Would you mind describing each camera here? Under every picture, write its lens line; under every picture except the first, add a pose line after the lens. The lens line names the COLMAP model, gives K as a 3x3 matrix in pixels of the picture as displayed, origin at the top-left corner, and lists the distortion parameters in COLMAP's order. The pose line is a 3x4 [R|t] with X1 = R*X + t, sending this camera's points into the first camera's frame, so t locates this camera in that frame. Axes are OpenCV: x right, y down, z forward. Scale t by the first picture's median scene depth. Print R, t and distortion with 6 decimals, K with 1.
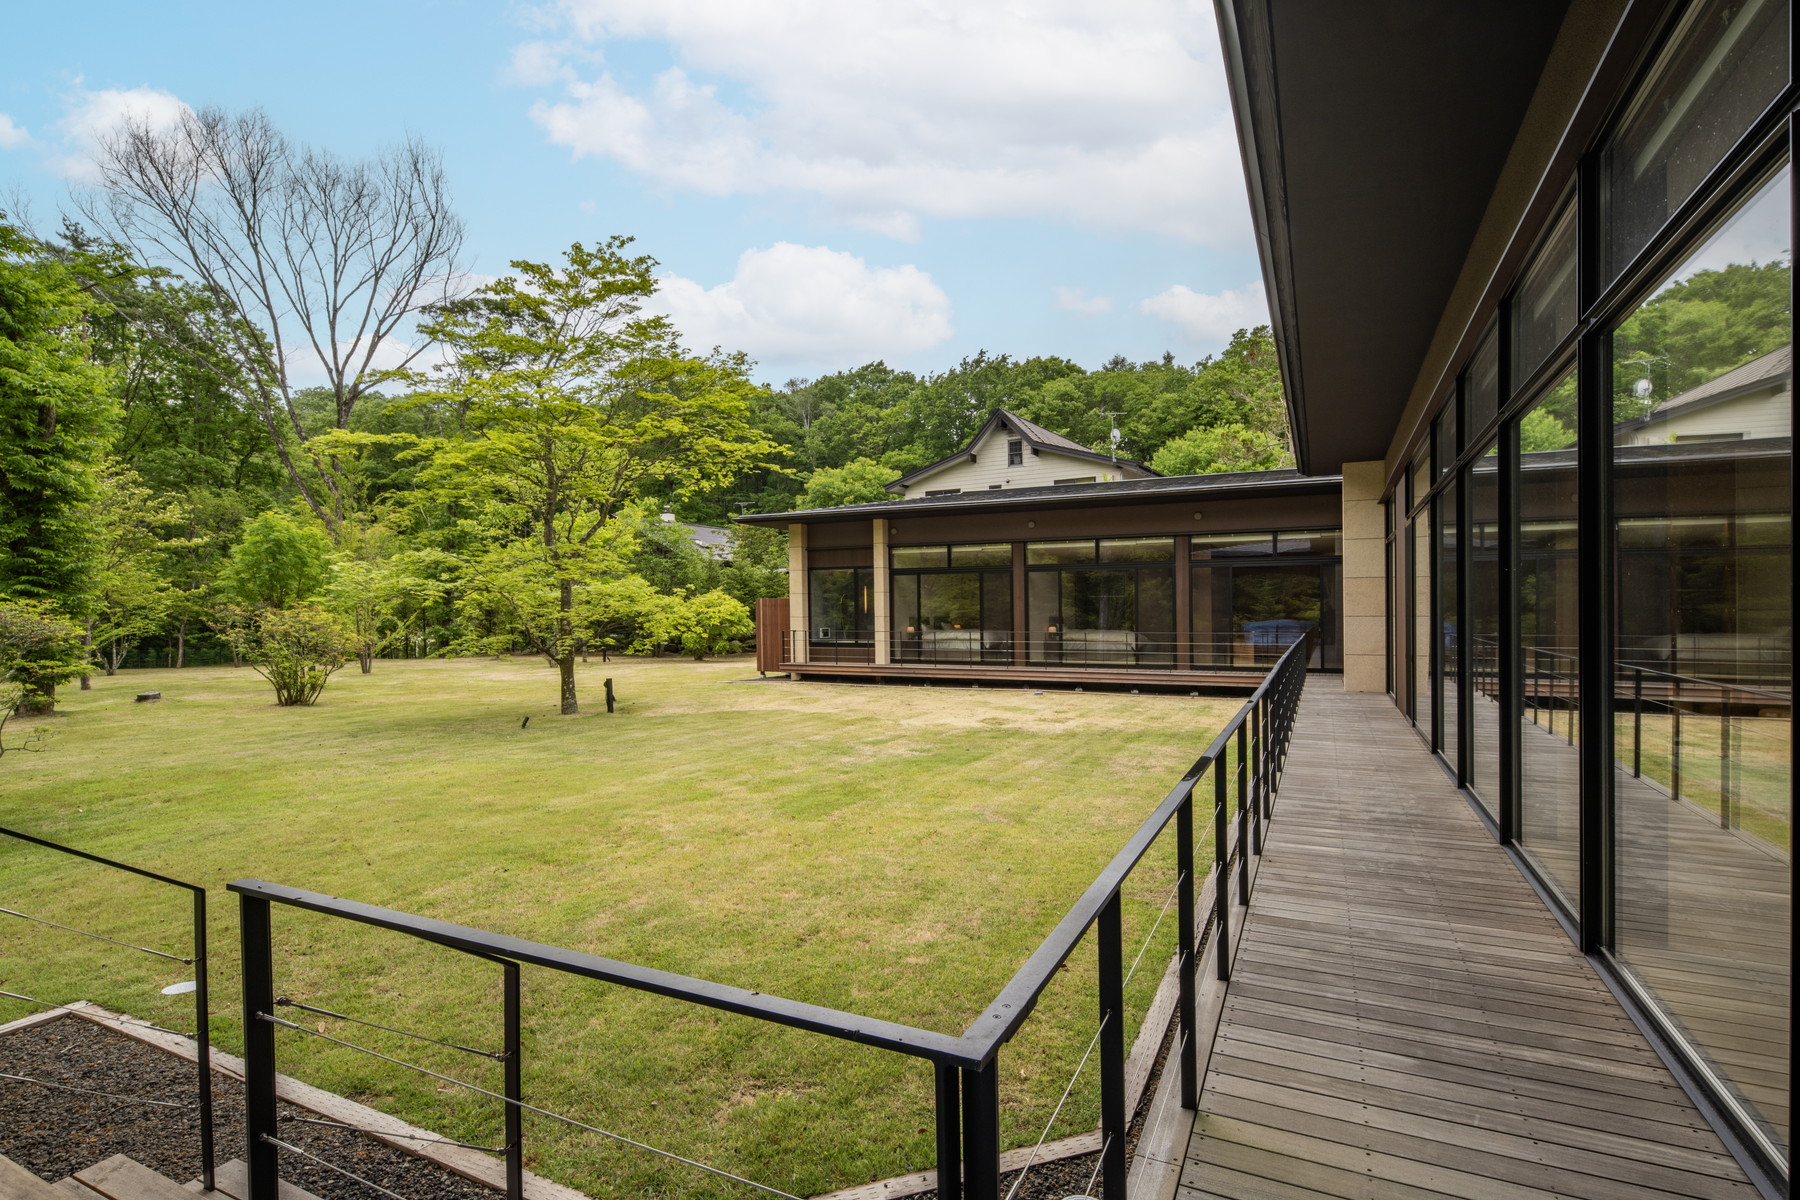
lens RADIAL K [[884.6, 0, 899.3], [0, 884.6, 608.6], [0, 0, 1]] dist [0.000774, -0.001348]
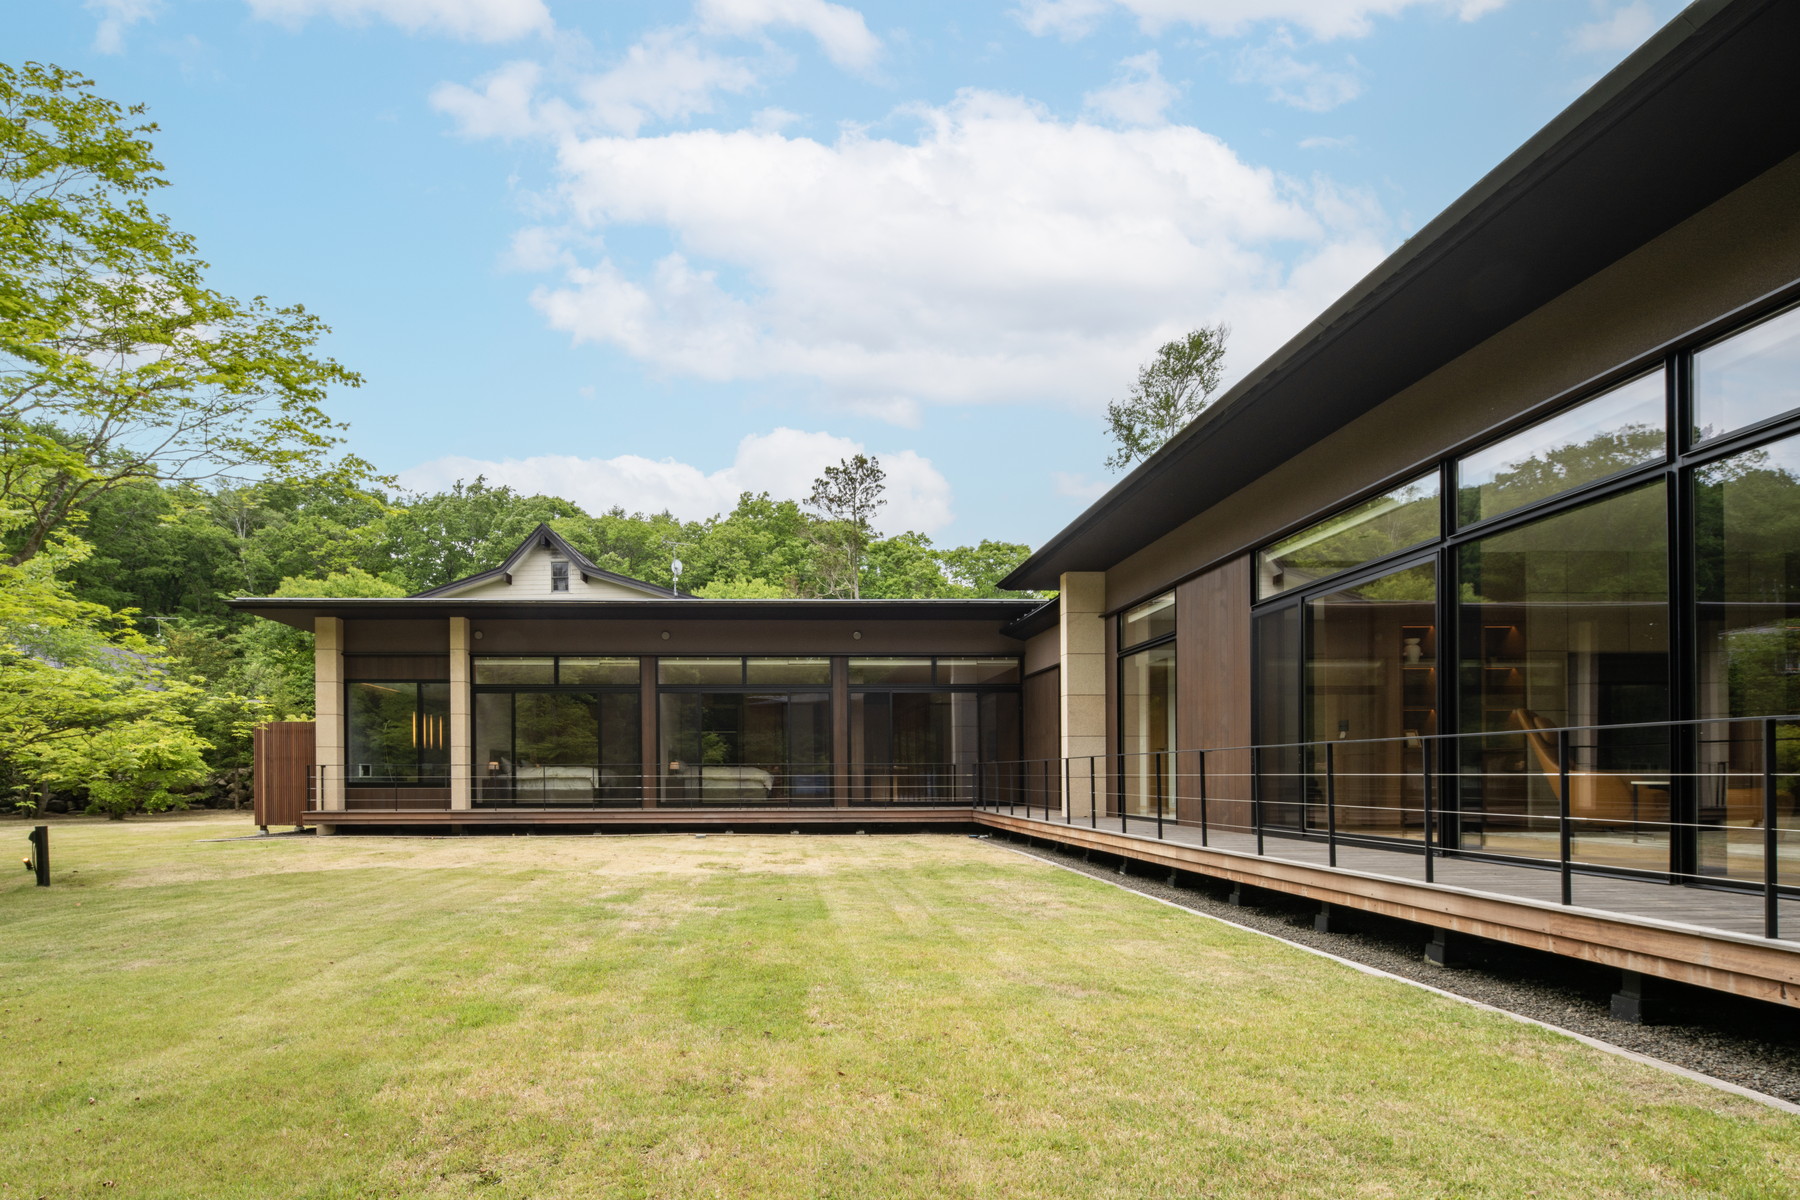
lens RADIAL K [[917.2, 0, 860.0], [0, 917.2, 750.7], [0, 0, 1]] dist [0.001325, 0.001029]
pose [[0.882539, 0.008276, 0.470166, -0.086498], [-0.001969, 0.999901, -0.013903, 0.022718], [-0.470234, 0.011344, 0.882469, 0.140906]]
